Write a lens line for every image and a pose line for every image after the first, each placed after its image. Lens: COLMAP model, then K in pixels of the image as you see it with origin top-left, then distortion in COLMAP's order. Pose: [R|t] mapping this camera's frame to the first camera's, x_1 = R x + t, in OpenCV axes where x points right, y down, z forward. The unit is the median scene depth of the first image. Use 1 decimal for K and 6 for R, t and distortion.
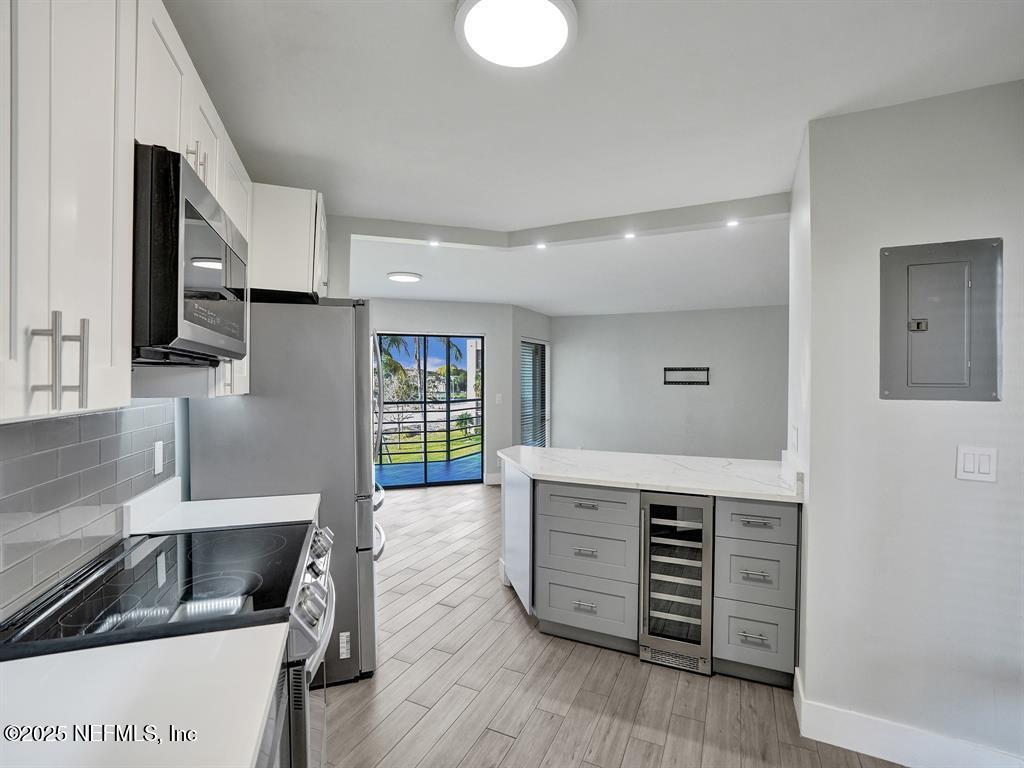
lens RADIAL K [[474.9, 0, 519.1], [0, 474.9, 378.8], [0, 0, 1]] dist [-0.062812, 0.022839]
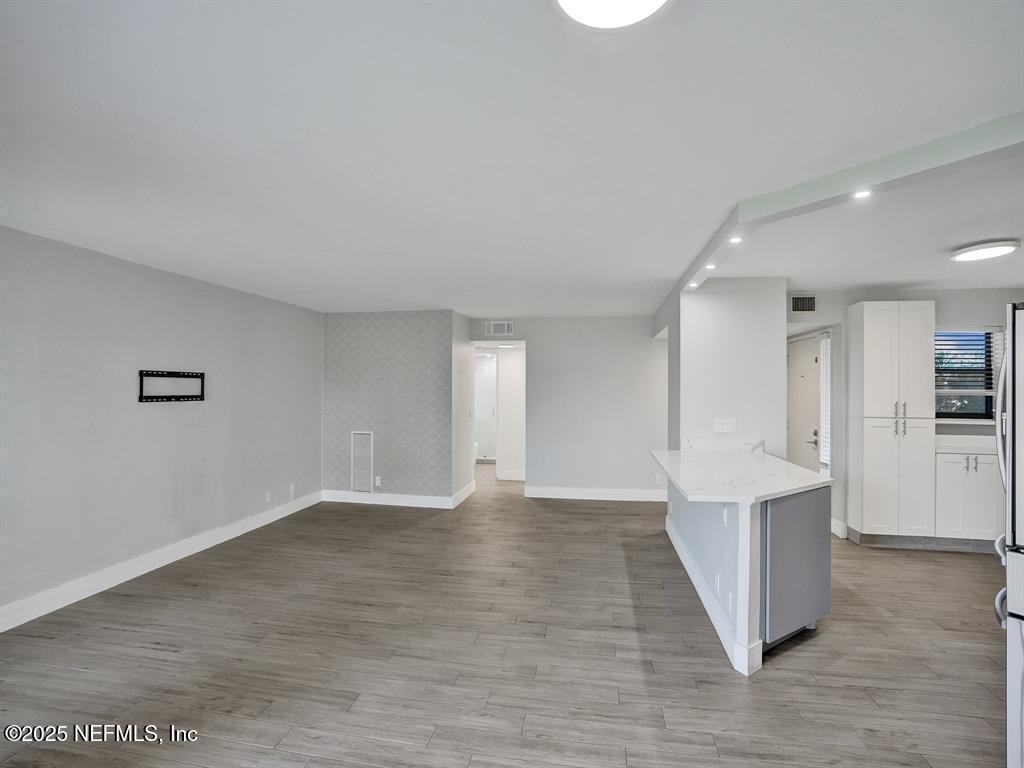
lens RADIAL K [[474.9, 0, 516.3], [0, 474.9, 378.1], [0, 0, 1]] dist [-0.062812, 0.022839]
pose [[-0.269682, 0.017416, 0.962792, -0.346972], [-0.002741, 0.999819, -0.018853, -0.006968], [-0.962945, -0.007723, -0.269585, 0.847579]]
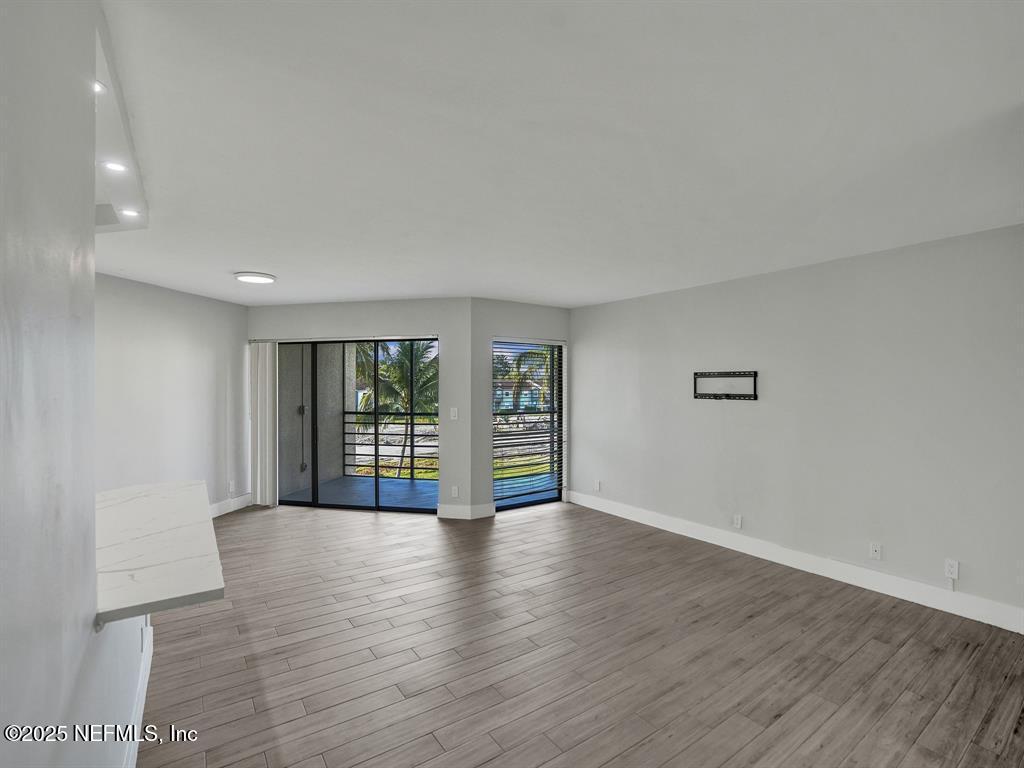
lens RADIAL K [[474.9, 0, 516.5], [0, 474.9, 389.9], [0, 0, 1]] dist [-0.062812, 0.022839]
pose [[0.869153, 0.001644, -0.494540, 0.480178], [0.001436, 0.999982, 0.005846, -0.004408], [0.494541, -0.005791, 0.869135, 0.362421]]
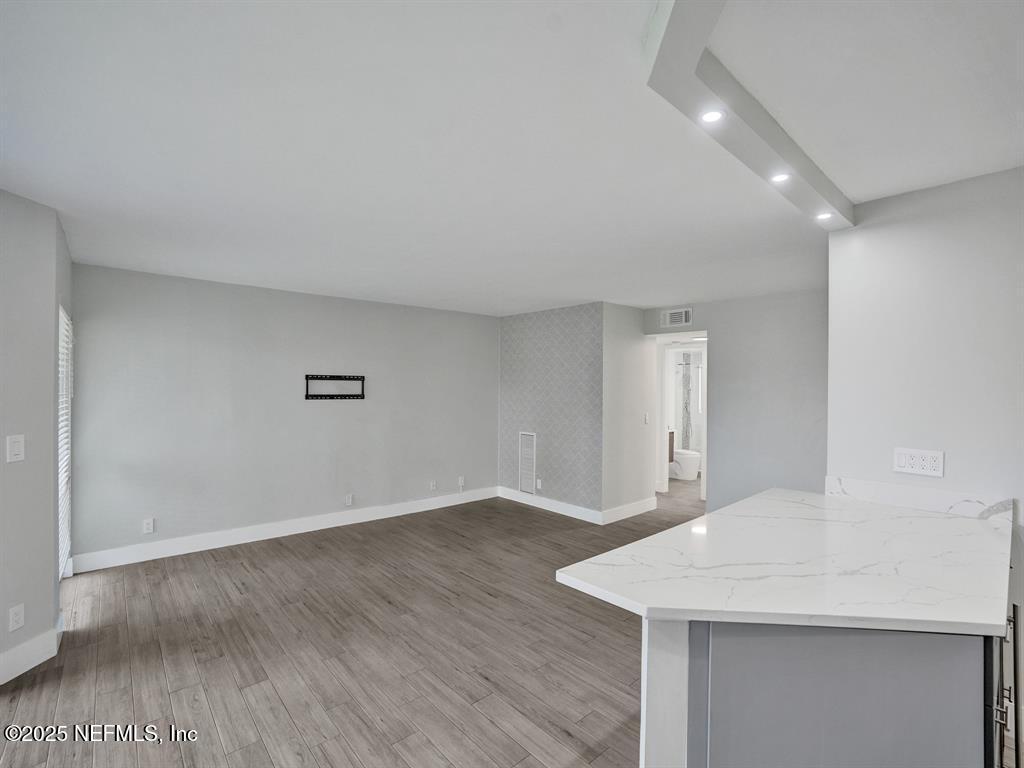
lens RADIAL K [[474.9, 0, 512.6], [0, 474.9, 383.5], [0, 0, 1]] dist [-0.062812, 0.022839]
pose [[0.394600, 0.007708, 0.918821, -0.231465], [-0.004944, 0.999968, -0.006265, -0.009229], [-0.918840, -0.002071, 0.394626, 0.526388]]
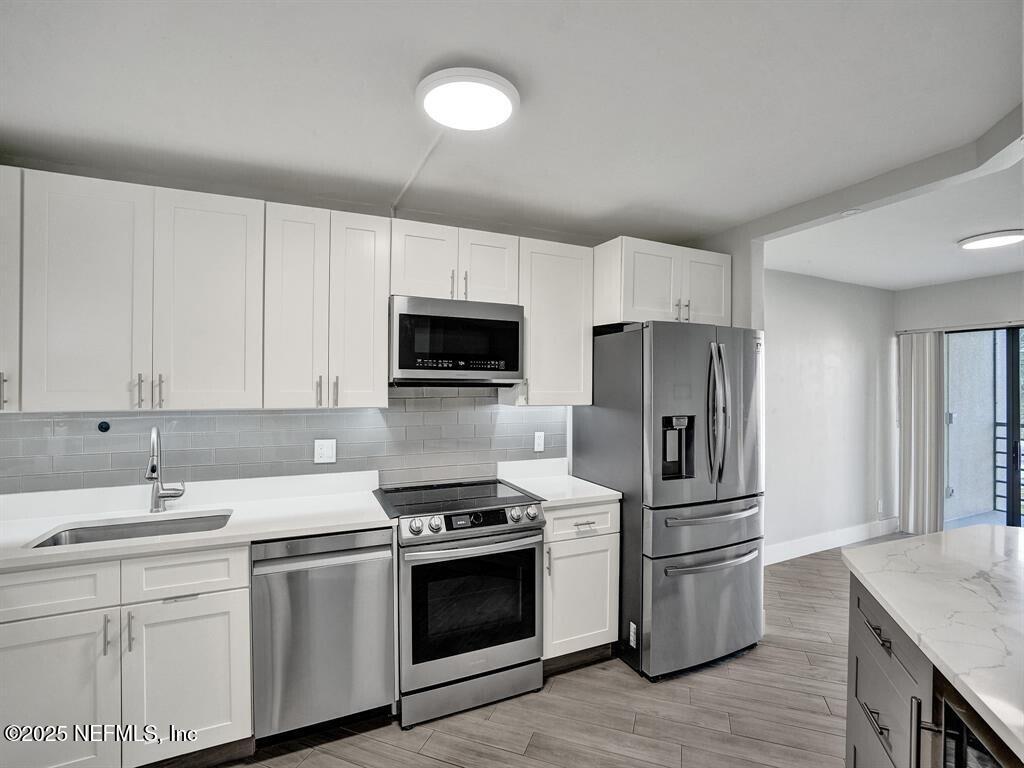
lens RADIAL K [[472.8, 0, 512.0], [0, 472.8, 386.9], [0, 0, 1]] dist [-0.042190, 0.001348]
pose [[0.079317, 0.006989, -0.996825, 0.248524], [-0.007243, 0.999953, 0.006434, -0.007842], [0.996823, 0.006710, 0.079364, 0.216773]]
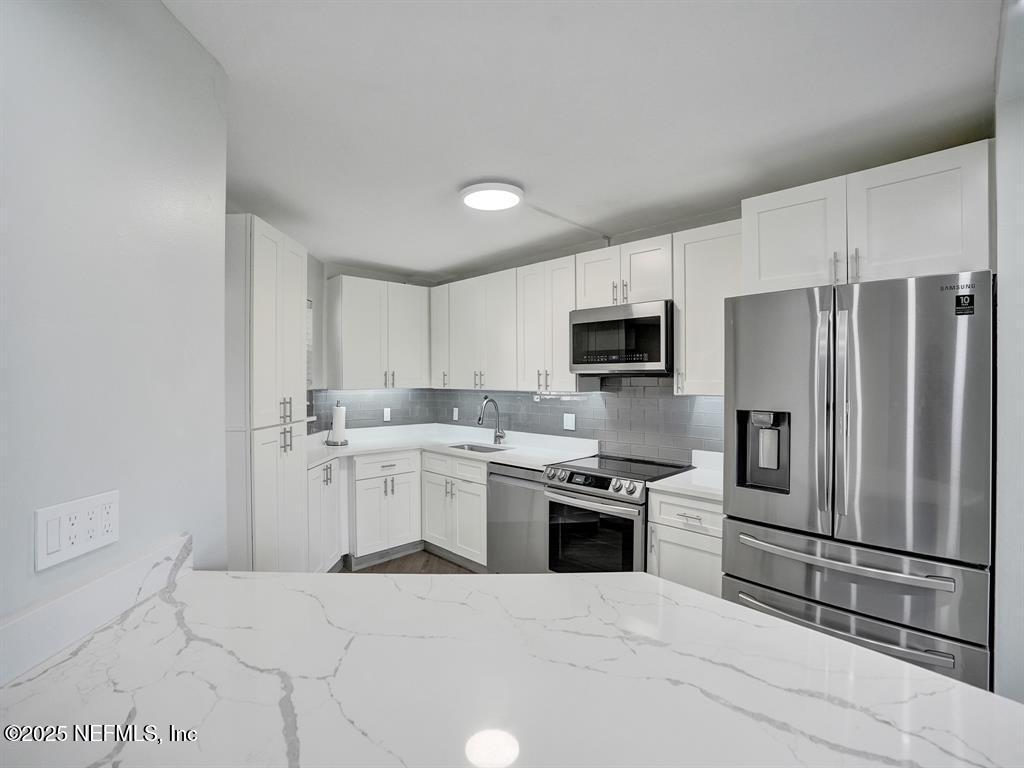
lens RADIAL K [[474.9, 0, 509.7], [0, 474.9, 383.6], [0, 0, 1]] dist [-0.062812, 0.022839]
pose [[-0.905444, 0.004809, -0.424438, 0.156292], [-0.000033, 0.999935, 0.011400, -0.003622], [0.424465, 0.010337, -0.905385, 0.583866]]
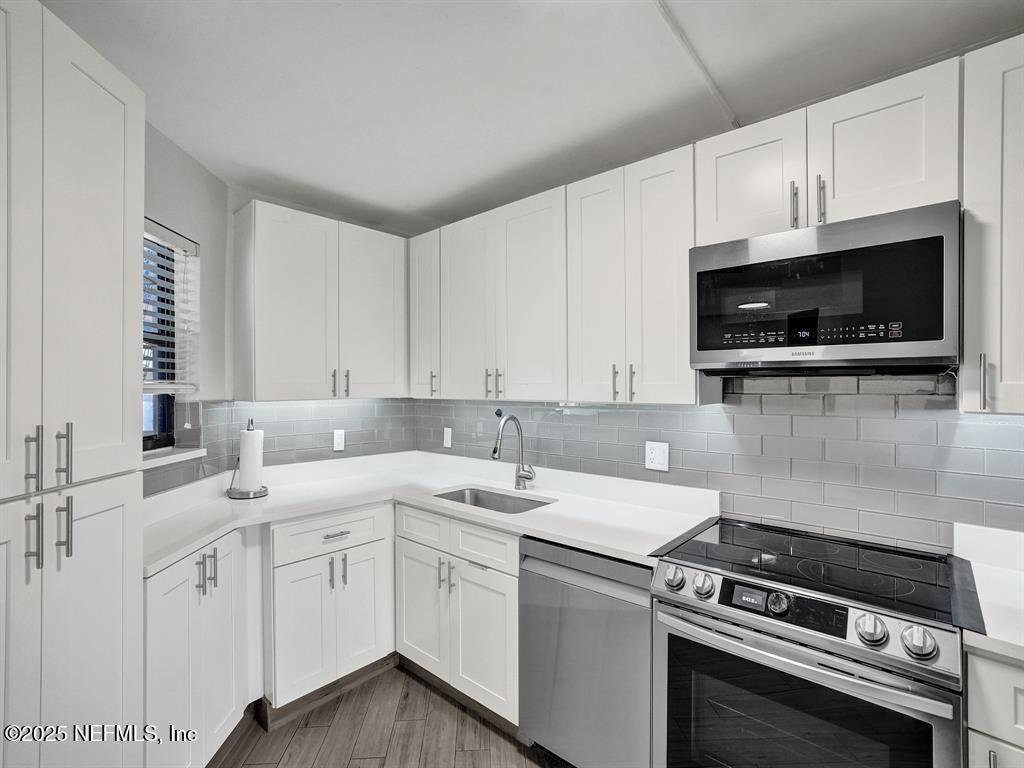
lens RADIAL K [[474.9, 0, 512.6], [0, 474.9, 386.2], [0, 0, 1]] dist [-0.062812, 0.022839]
pose [[-0.876249, 0.000856, -0.481858, 0.092811], [0.001128, 0.999999, -0.000276, 0.000650], [0.481857, -0.000785, -0.876250, 0.332643]]
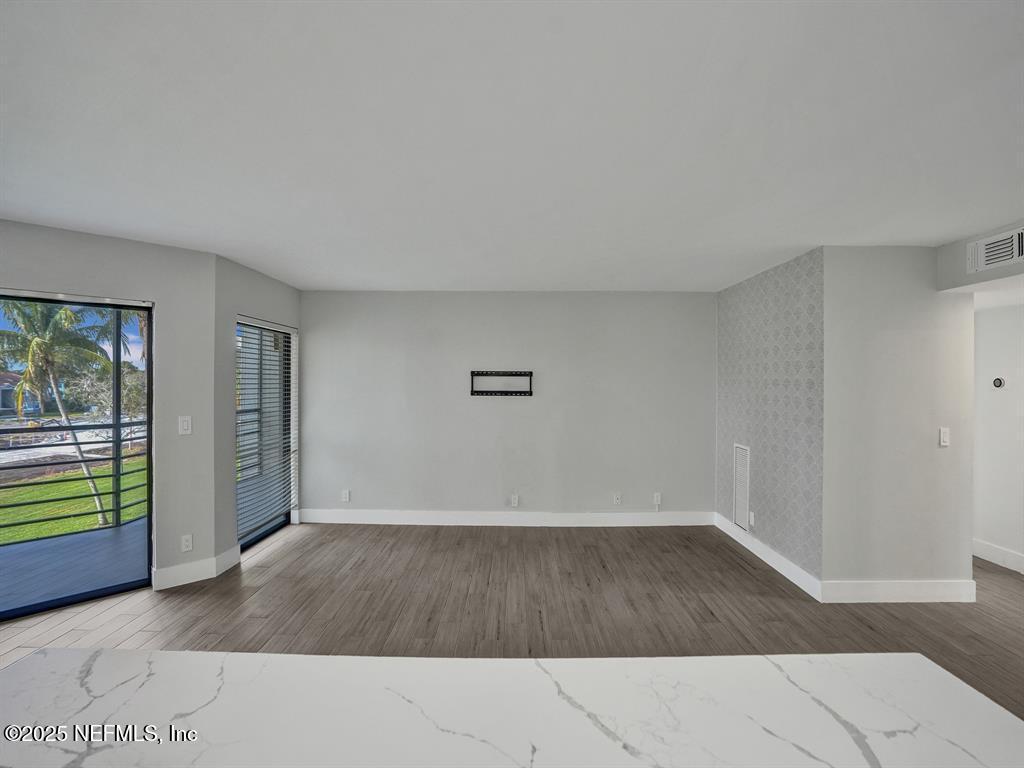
lens RADIAL K [[474.9, 0, 513.5], [0, 474.9, 379.6], [0, 0, 1]] dist [-0.062812, 0.022839]
pose [[0.906645, 0.004527, 0.421870, 0.077571], [-0.002324, 0.999981, -0.005735, -0.008292], [-0.421888, 0.004219, 0.906638, 0.388578]]
